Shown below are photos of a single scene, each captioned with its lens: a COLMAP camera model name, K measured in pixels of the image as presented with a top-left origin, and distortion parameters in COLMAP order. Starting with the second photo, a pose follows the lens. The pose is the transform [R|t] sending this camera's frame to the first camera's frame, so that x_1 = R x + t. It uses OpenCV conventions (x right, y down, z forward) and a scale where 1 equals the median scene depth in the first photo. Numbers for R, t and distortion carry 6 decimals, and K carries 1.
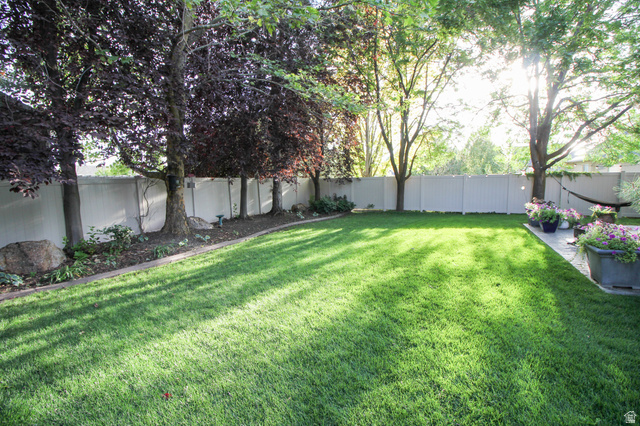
lens RADIAL K [[293.6, 0, 324.3], [0, 293.6, 213.4], [0, 0, 1]] dist [-0.022082, -0.004803]
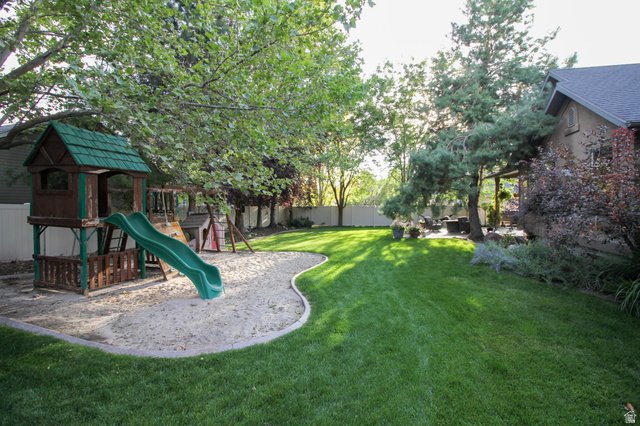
lens RADIAL K [[293.6, 0, 321.1], [0, 293.6, 209.9], [0, 0, 1]] dist [-0.022082, -0.004803]
pose [[0.982438, 0.004240, 0.186543, -0.164043], [0.014412, 0.995031, -0.098516, 0.061214], [-0.186034, 0.099474, 0.977495, -0.626768]]
